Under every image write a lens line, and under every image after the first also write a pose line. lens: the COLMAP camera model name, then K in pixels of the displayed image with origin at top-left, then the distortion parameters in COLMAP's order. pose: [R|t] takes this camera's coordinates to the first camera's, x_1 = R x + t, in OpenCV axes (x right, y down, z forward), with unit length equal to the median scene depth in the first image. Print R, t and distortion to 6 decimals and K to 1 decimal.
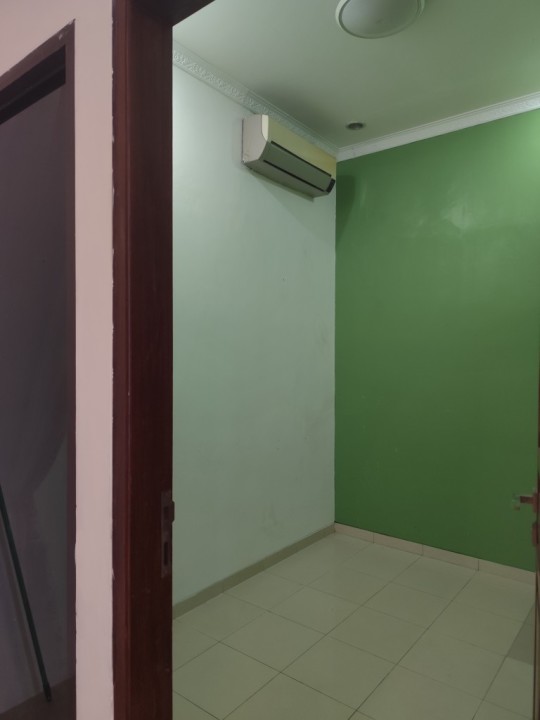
lens RADIAL K [[493.2, 0, 267.7], [0, 493.2, 363.4], [0, 0, 1]] dist [0.042737, -0.045286]
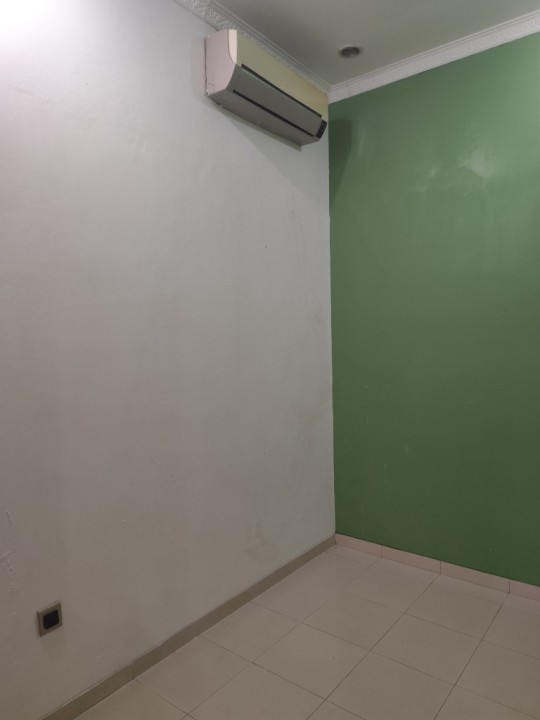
lens RADIAL K [[493.2, 0, 268.1], [0, 493.2, 361.6], [0, 0, 1]] dist [0.042737, -0.045286]
pose [[0.999647, -0.026533, -0.001199, 0.031833], [0.026558, 0.999040, 0.034830, -0.009181], [0.000274, -0.034850, 0.999393, 0.179512]]
